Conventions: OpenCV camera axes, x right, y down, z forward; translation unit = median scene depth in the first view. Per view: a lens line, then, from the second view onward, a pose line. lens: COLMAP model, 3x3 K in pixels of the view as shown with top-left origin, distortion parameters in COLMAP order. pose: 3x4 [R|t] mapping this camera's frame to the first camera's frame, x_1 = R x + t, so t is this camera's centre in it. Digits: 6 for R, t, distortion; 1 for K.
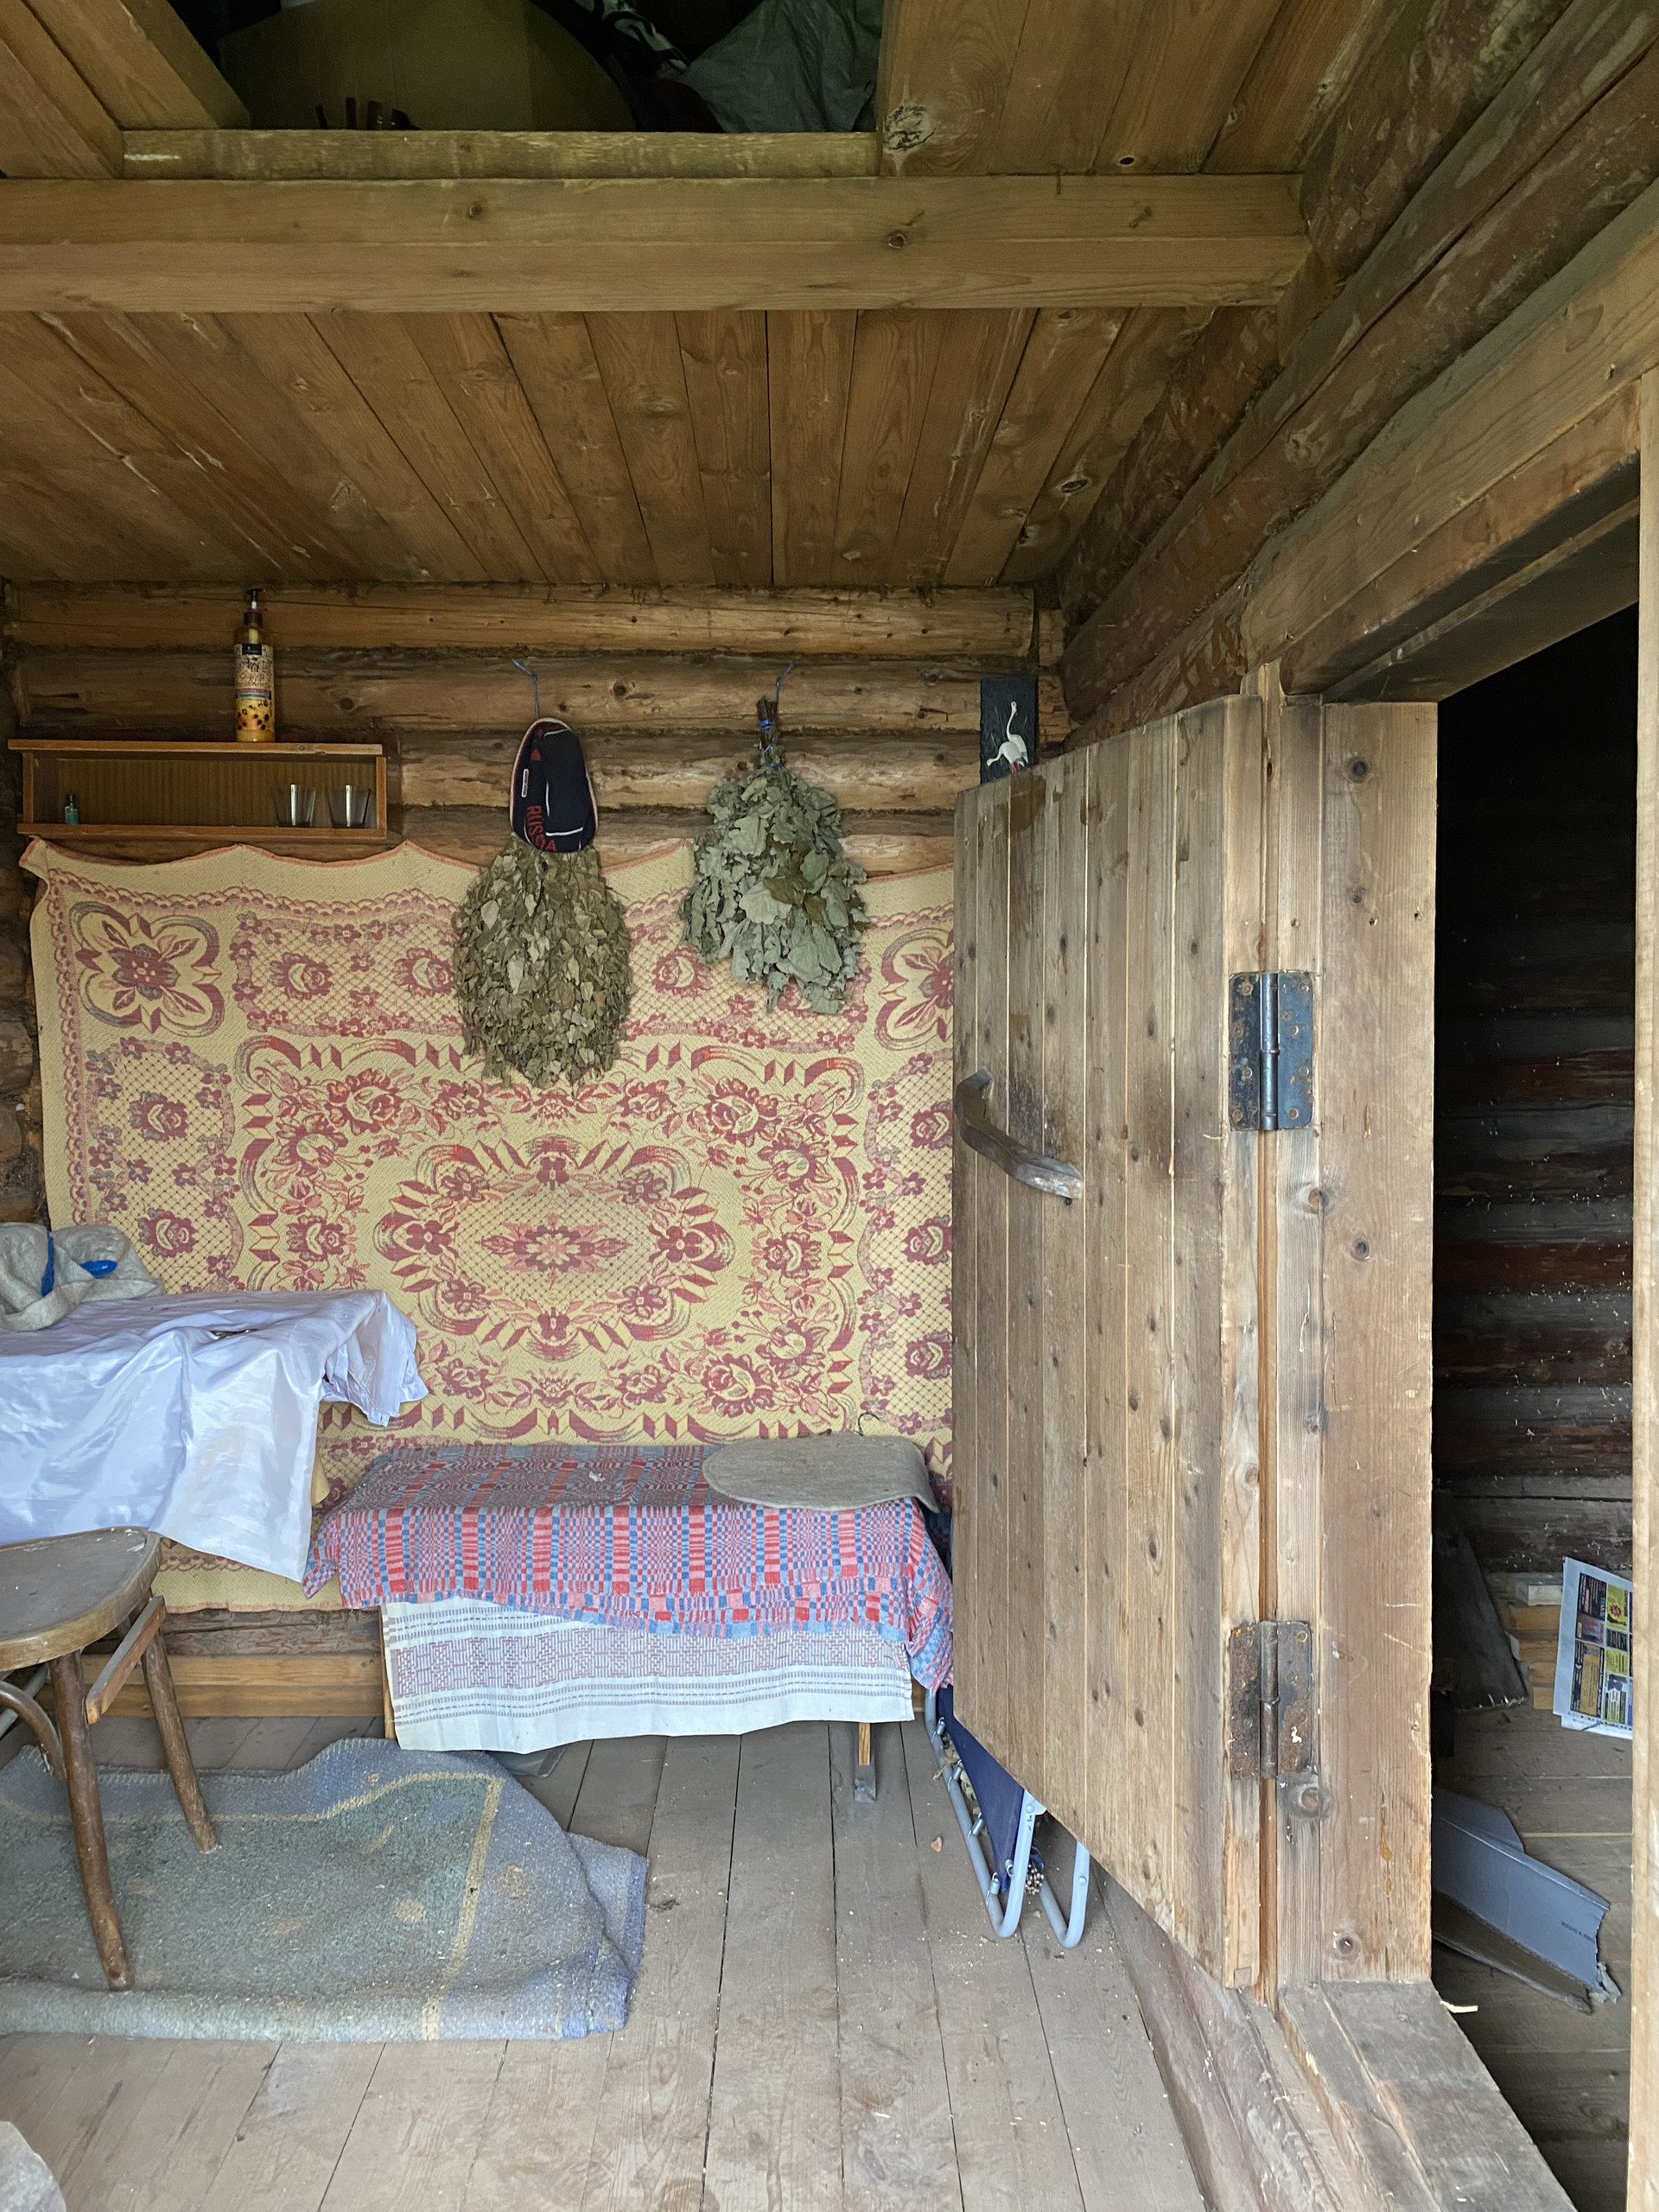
lens RADIAL K [[1686.9, 0, 822.0], [0, 1686.9, 1088.7], [0, 0, 1]] dist [0.039835, -0.044118]
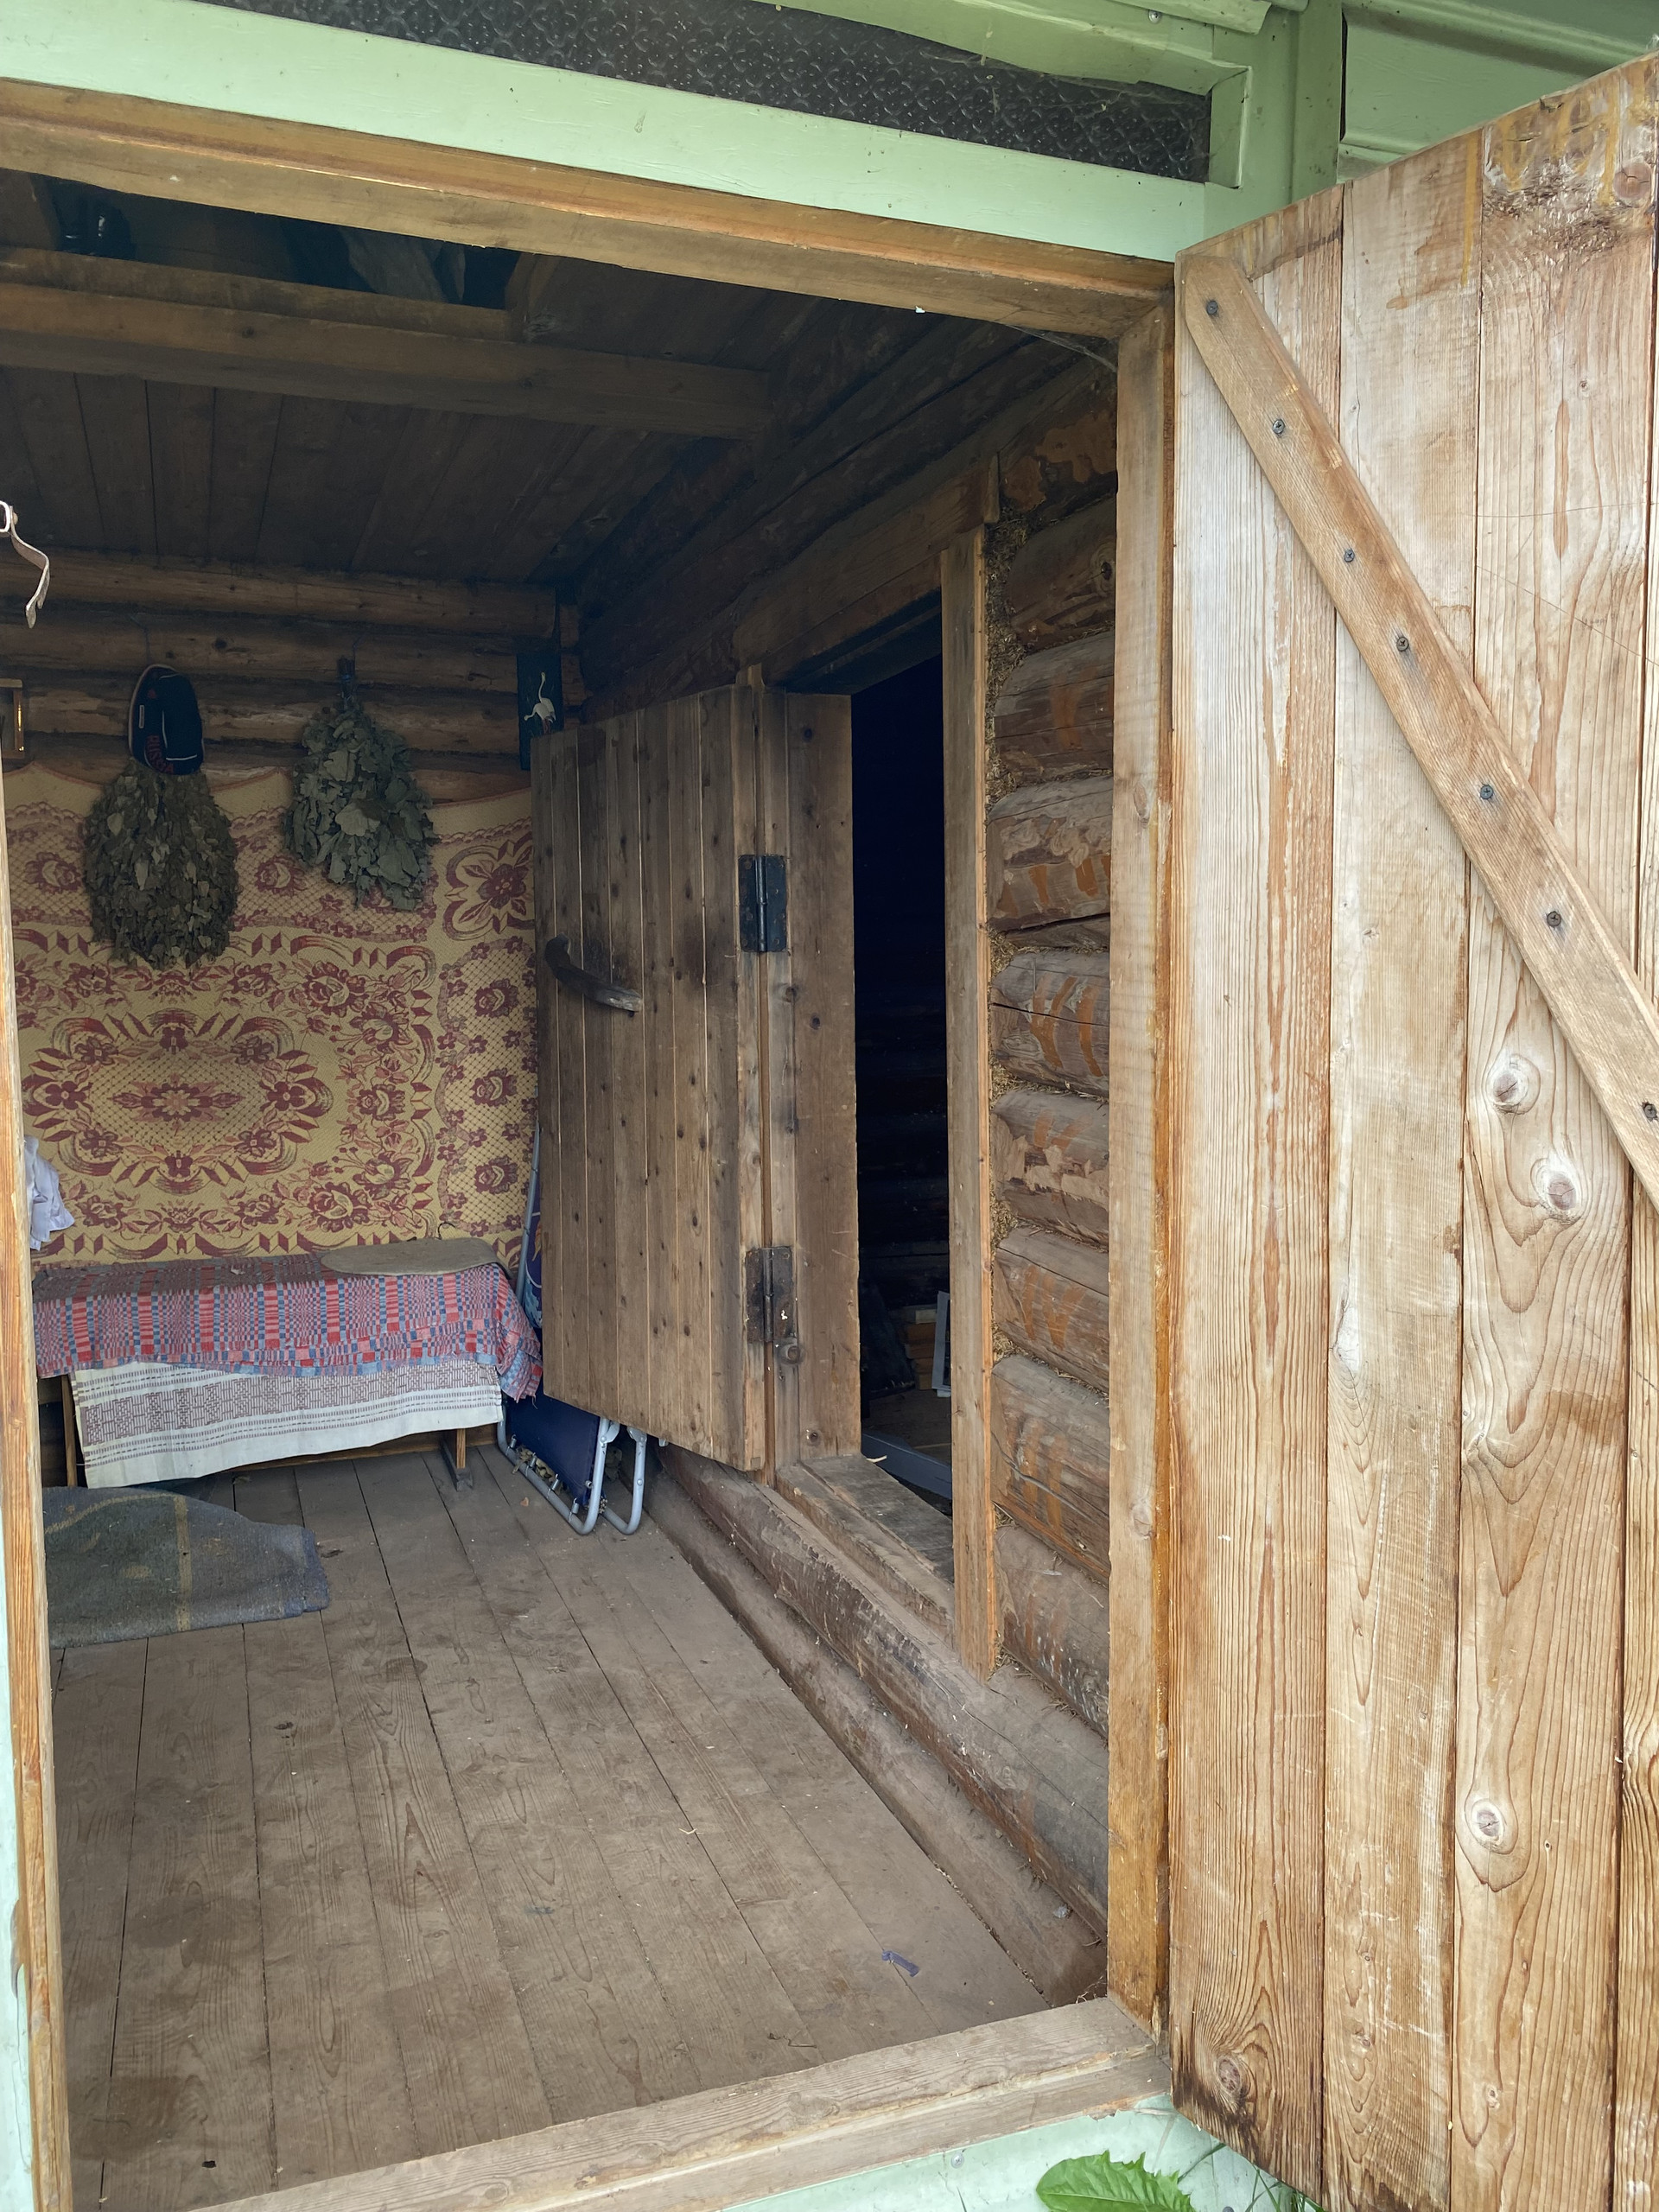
lens RADIAL K [[1686.9, 0, 841.9], [0, 1686.9, 1118.2], [0, 0, 1]] dist [0.039835, -0.044118]
pose [[0.940545, -0.031717, 0.338185, -0.142047], [0.019223, 0.999006, 0.040230, 0.076985], [-0.339125, -0.031337, 0.940219, -0.366963]]
